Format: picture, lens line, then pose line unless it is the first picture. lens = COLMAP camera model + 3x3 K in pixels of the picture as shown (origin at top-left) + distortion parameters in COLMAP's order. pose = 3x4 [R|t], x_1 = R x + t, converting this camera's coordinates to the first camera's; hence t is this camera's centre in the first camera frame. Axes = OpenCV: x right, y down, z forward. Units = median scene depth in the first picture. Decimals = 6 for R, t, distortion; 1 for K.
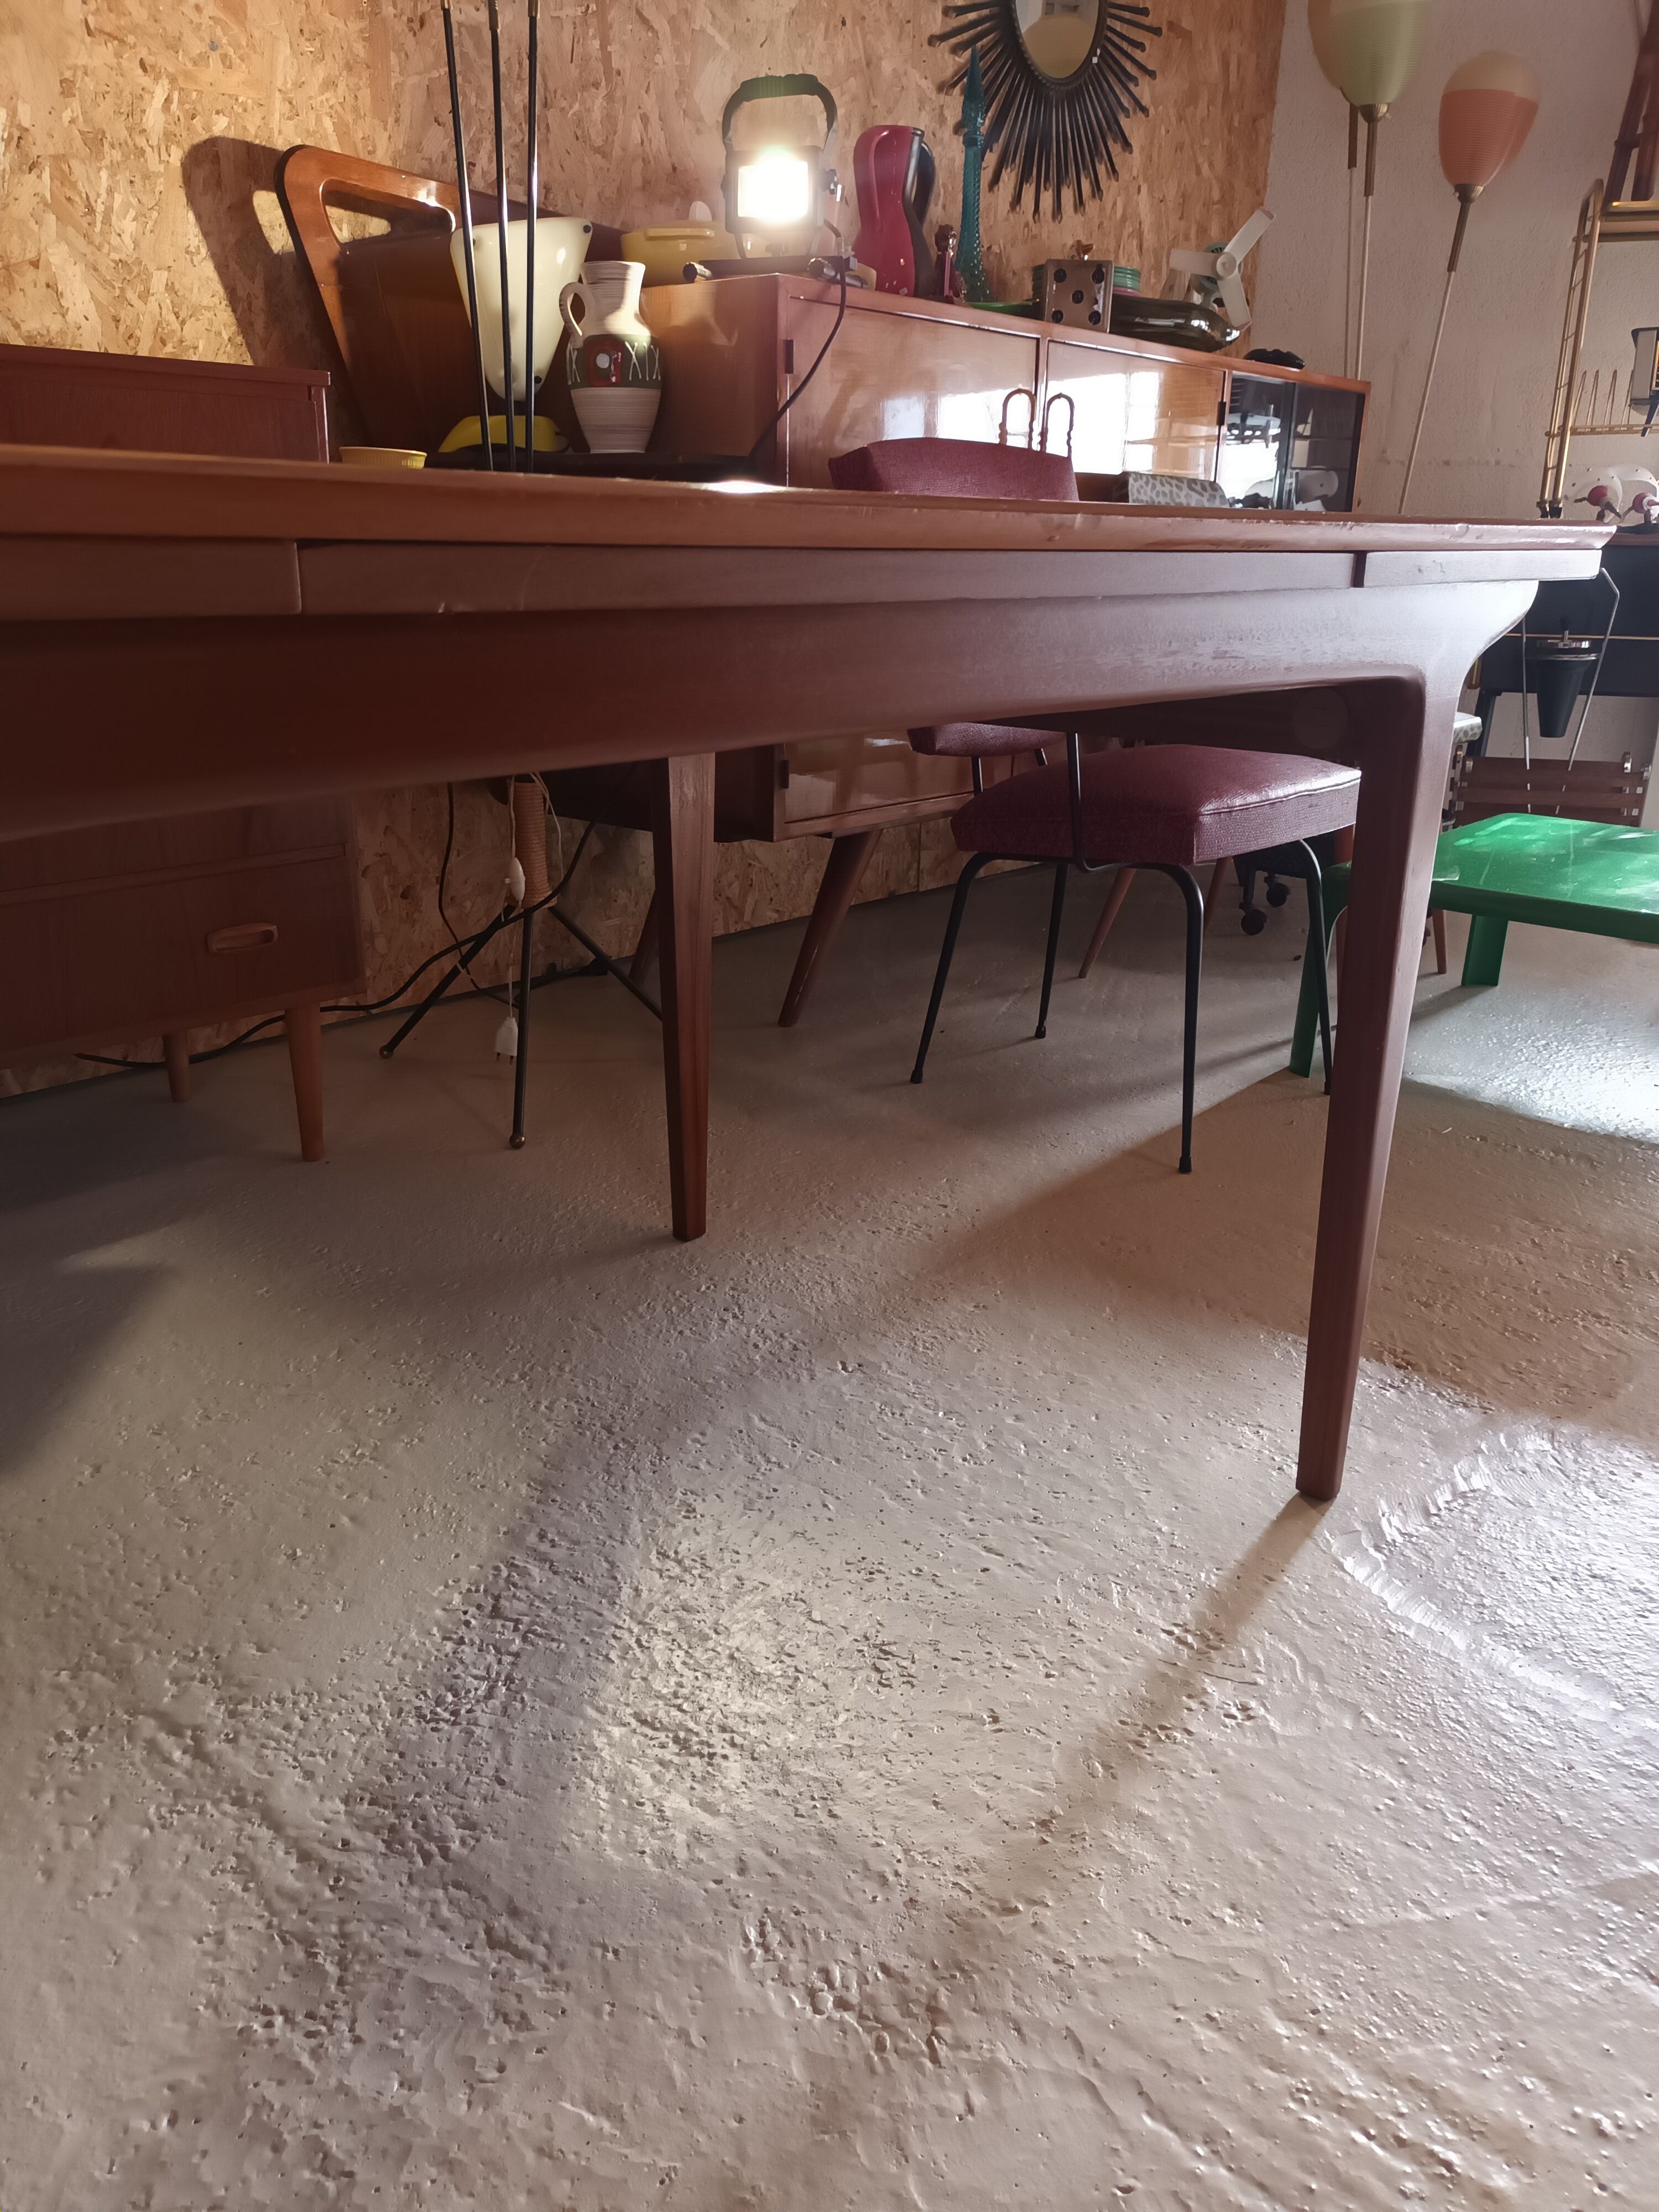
lens RADIAL K [[1644.2, 0, 818.8], [0, 1644.2, 1116.5], [0, 0, 1]] dist [0.023525, -0.027354]
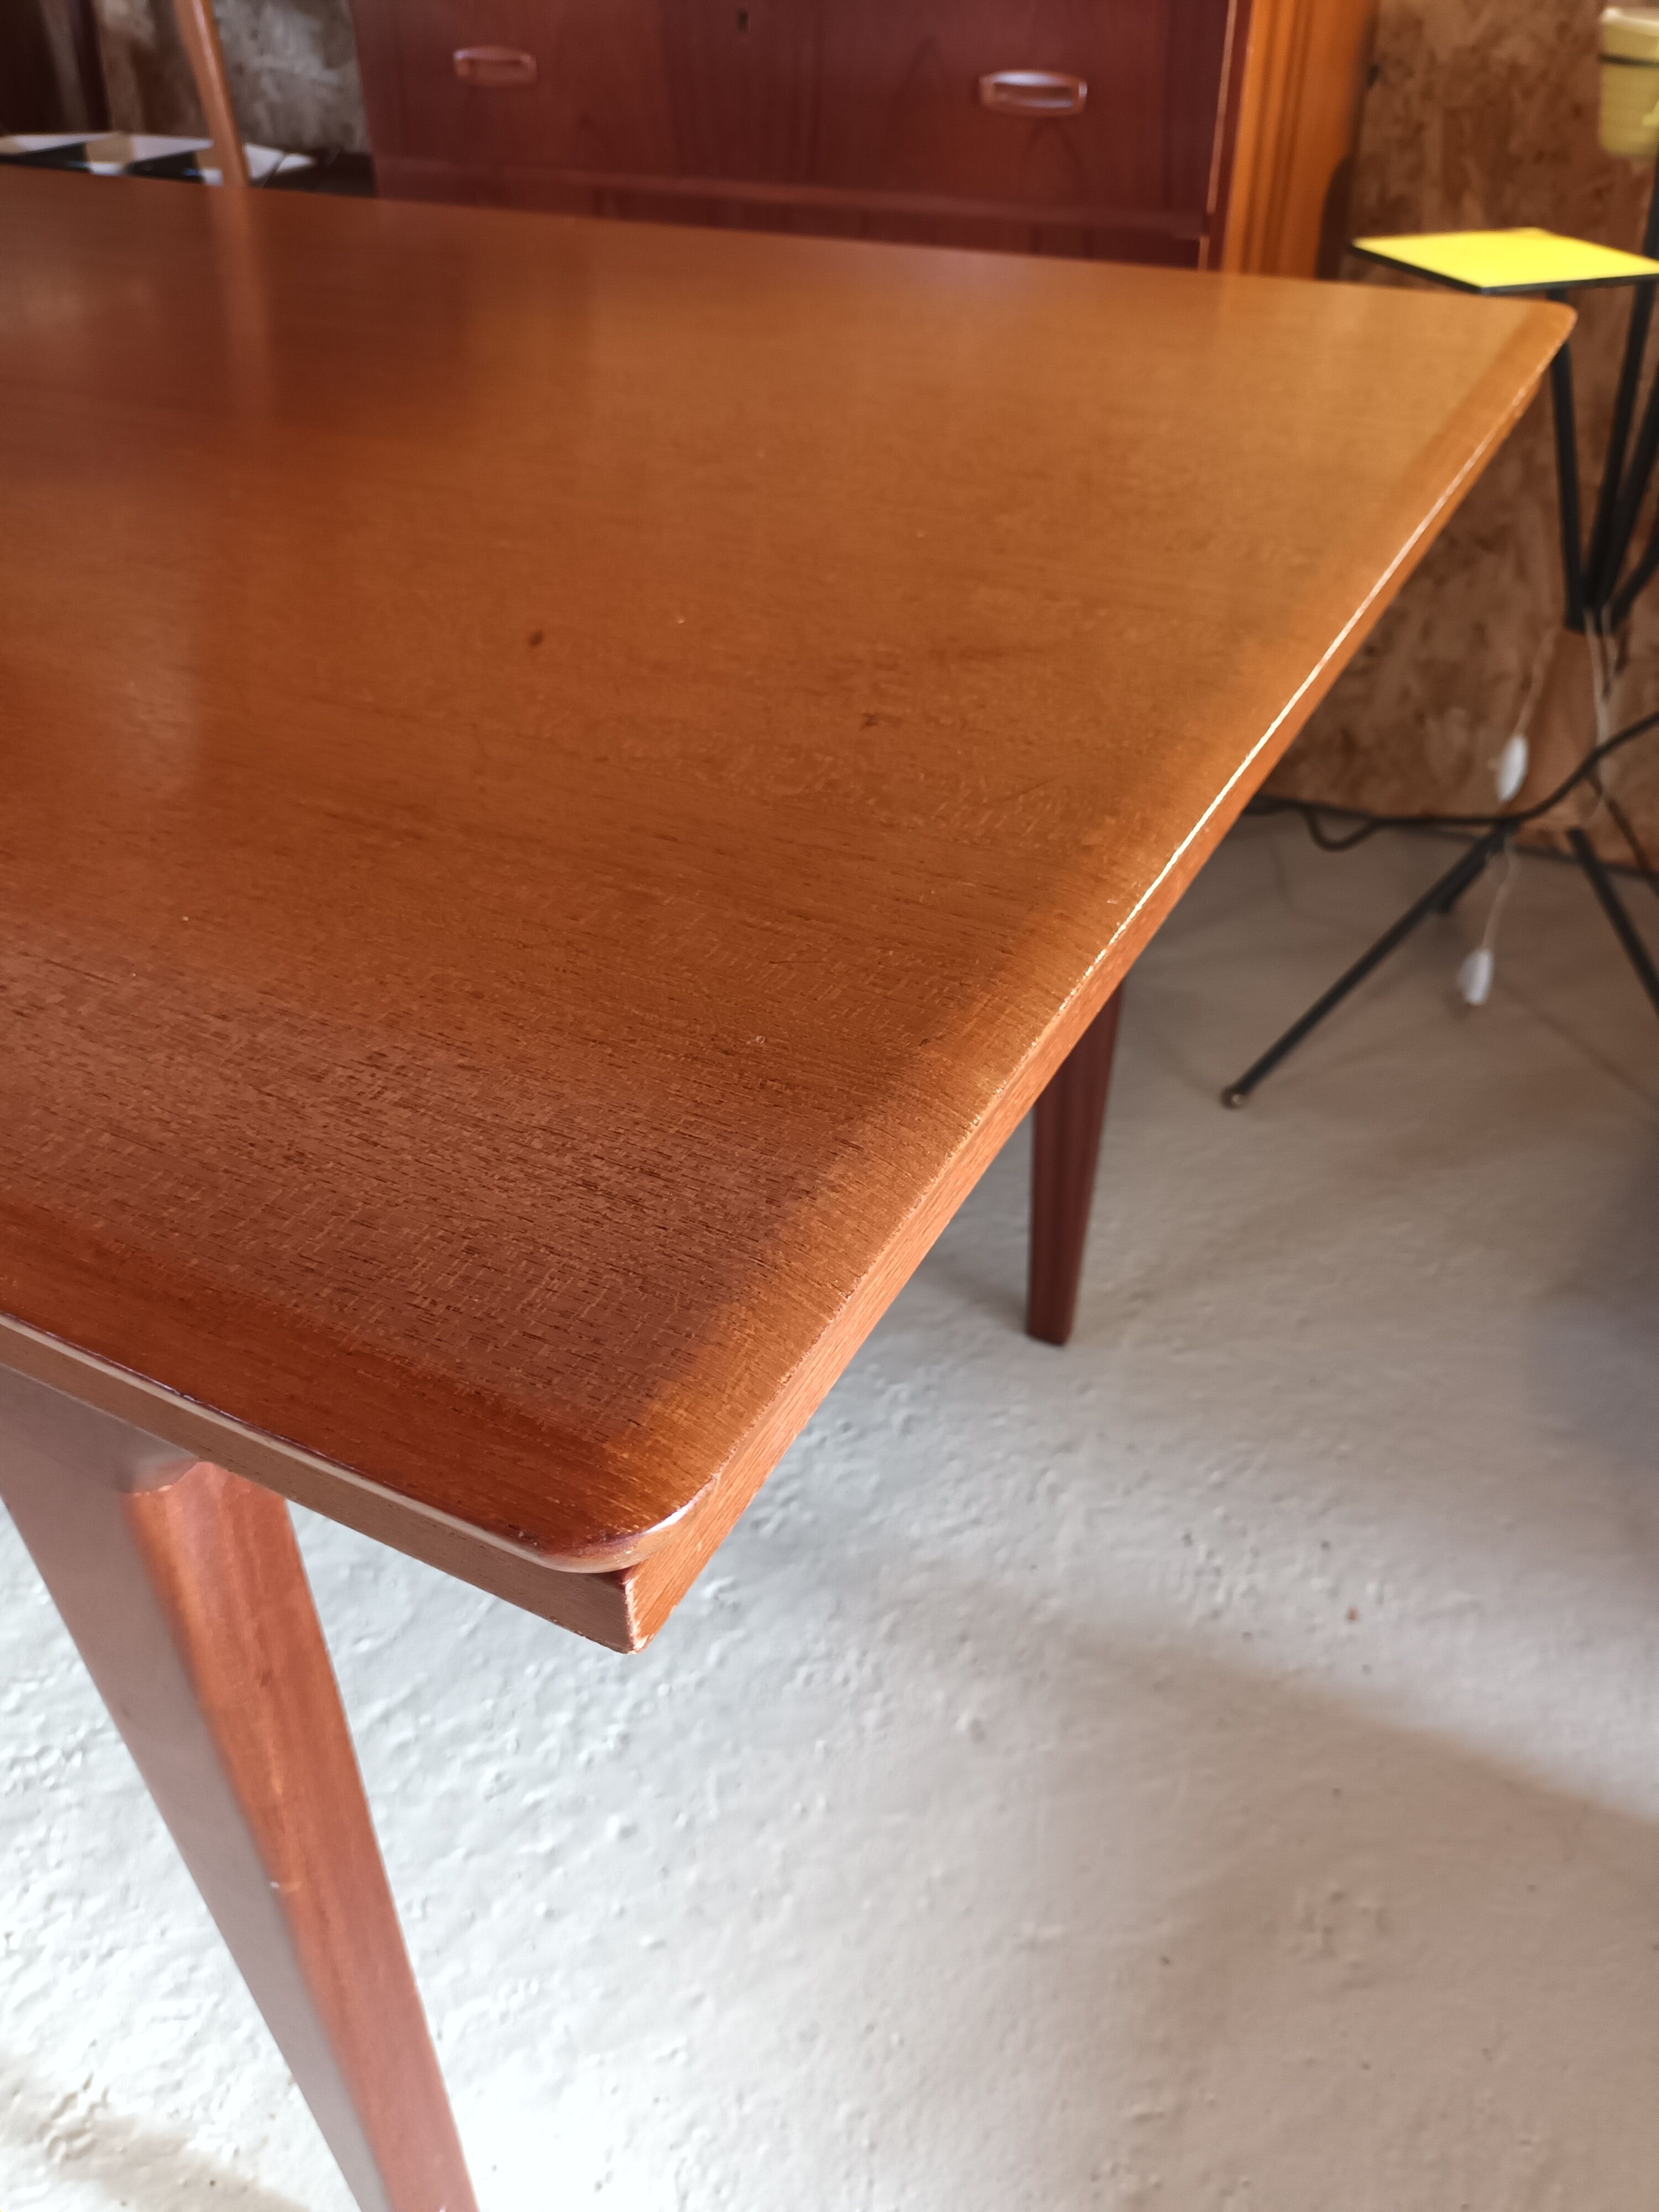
lens RADIAL K [[1644.2, 0, 832.3], [0, 1644.2, 1117.2], [0, 0, 1]] dist [0.023525, -0.027354]
pose [[0.237292, 0.577251, -0.781328, 0.624352], [-0.307665, 0.807554, 0.503188, -0.518339], [0.921431, 0.120985, 0.369226, 0.995352]]
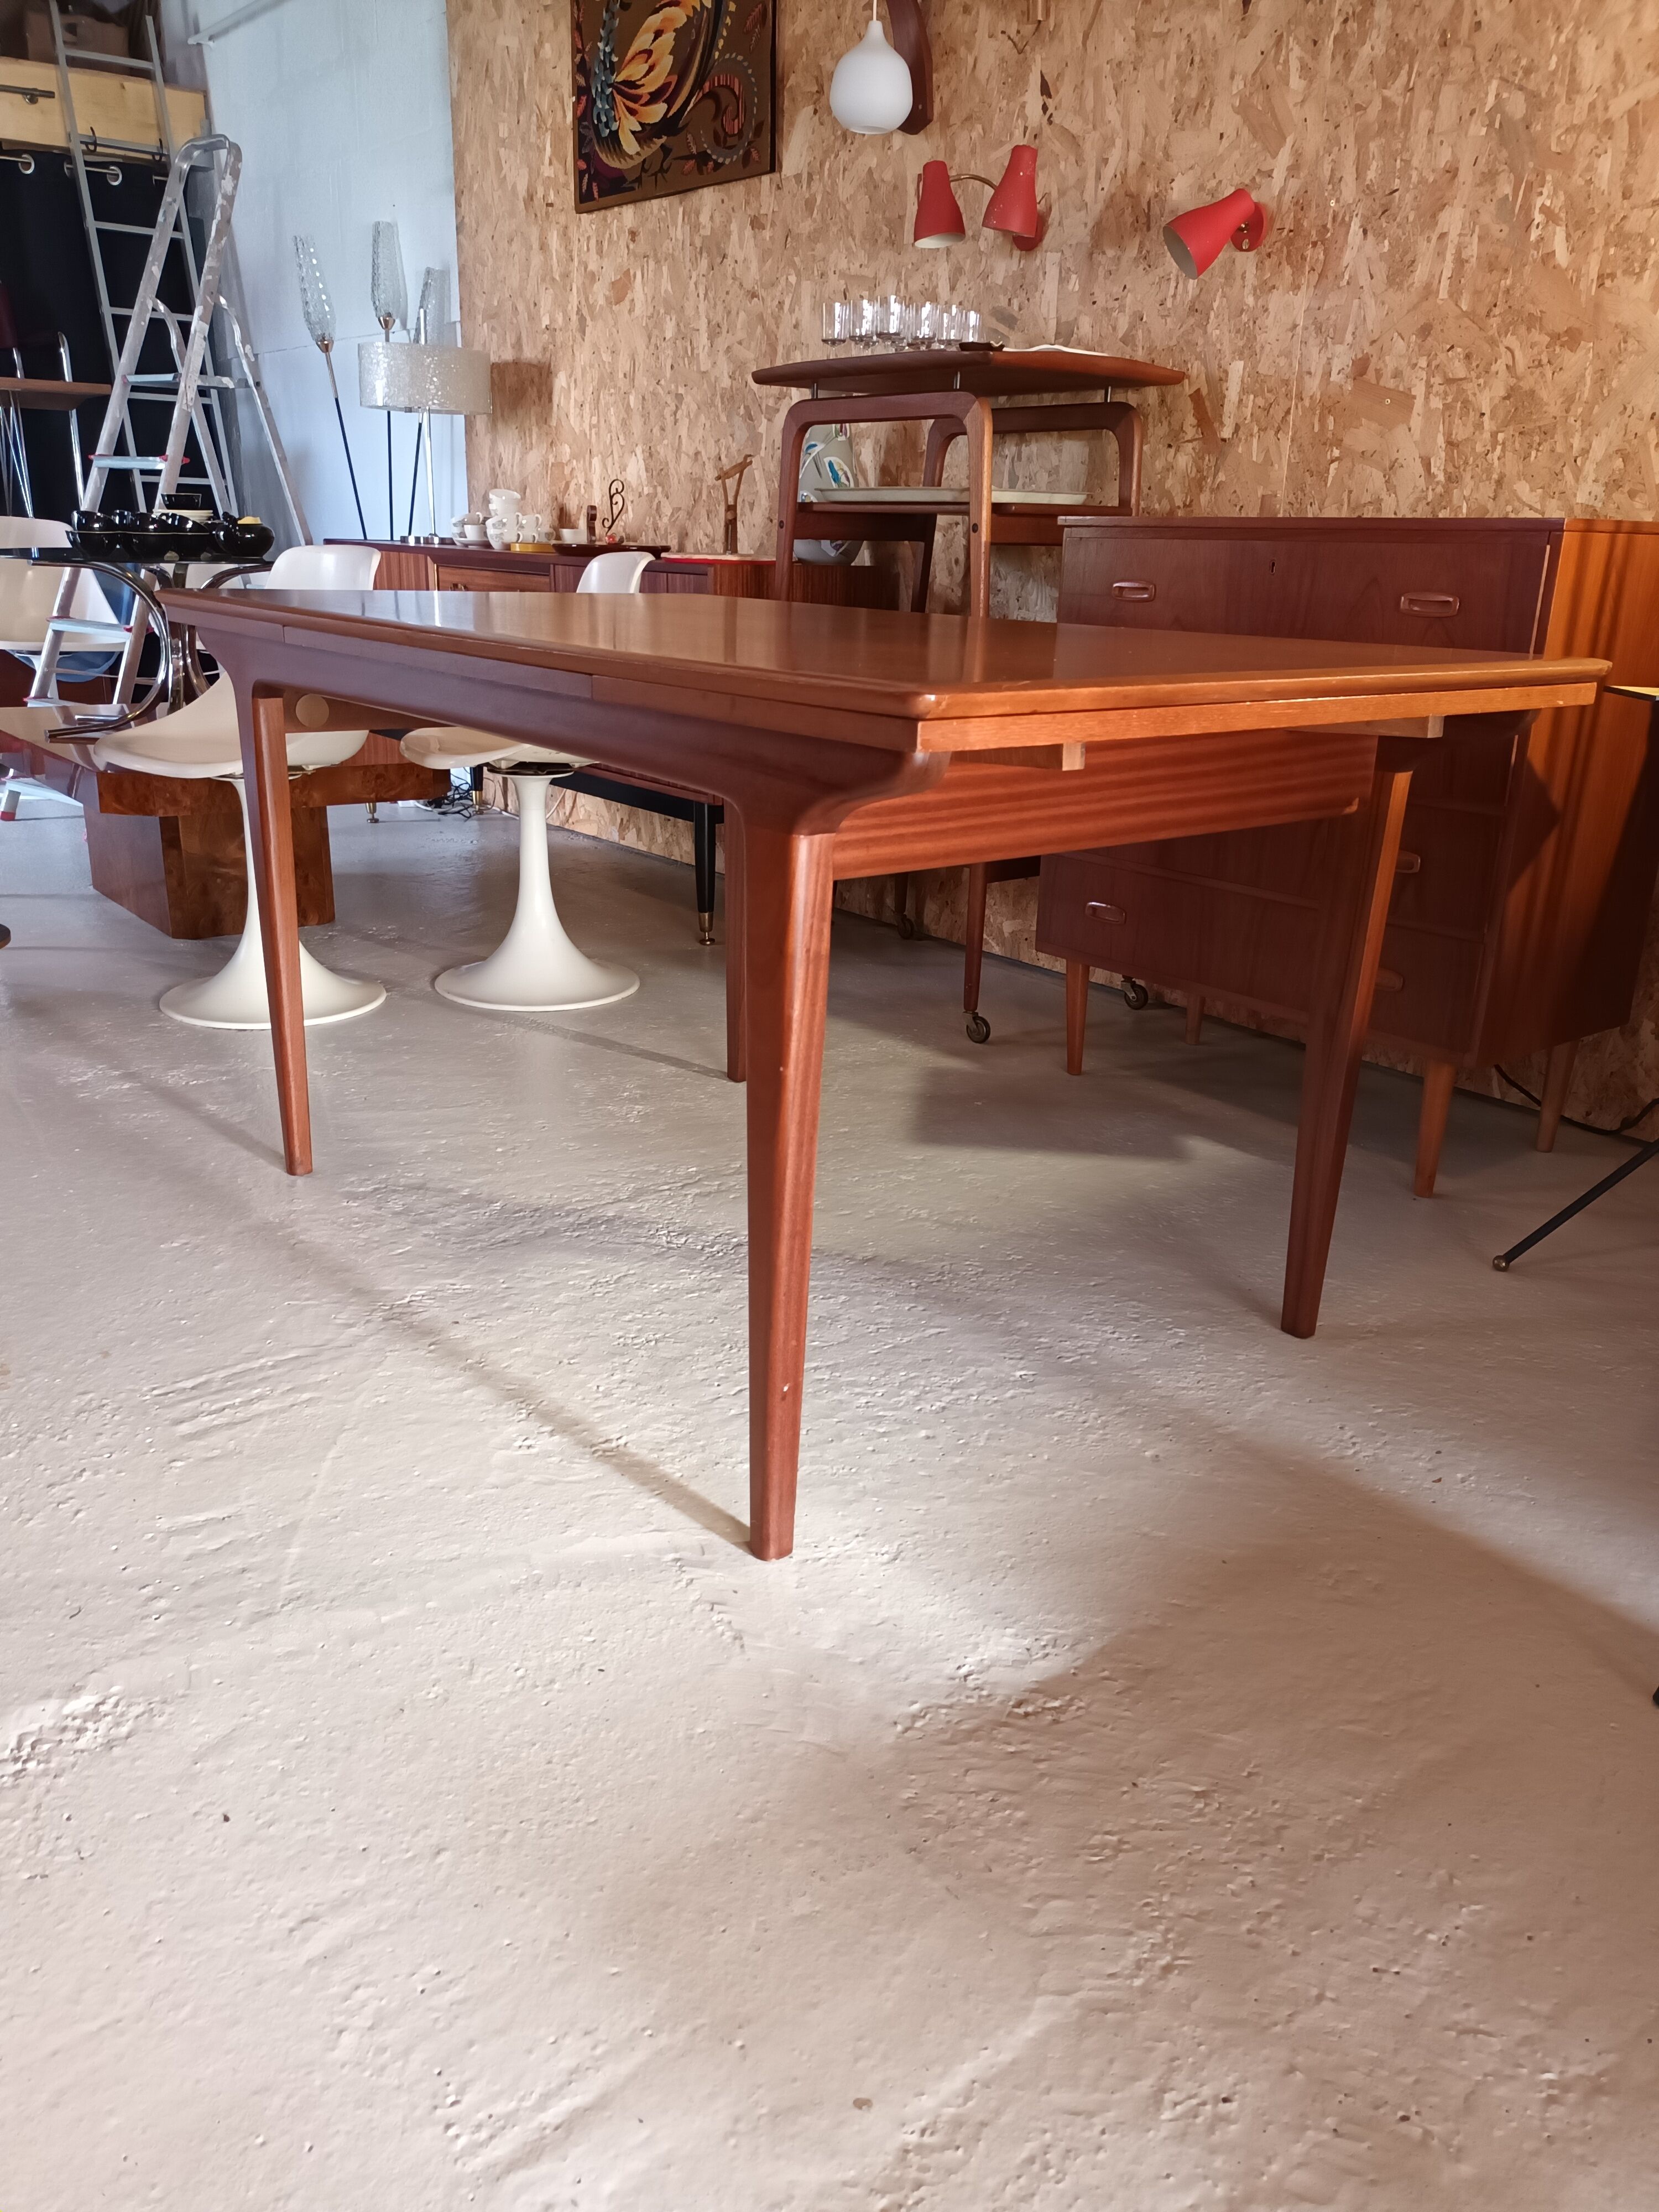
lens RADIAL K [[1644.2, 0, 817.1], [0, 1644.2, 1115.8], [0, 0, 1]] dist [0.023525, -0.027354]
pose [[-0.180503, 0.302945, -0.935758, 1.398777], [-0.359985, 0.865027, 0.349485, -0.461952], [0.915330, 0.399942, -0.047084, 1.122175]]
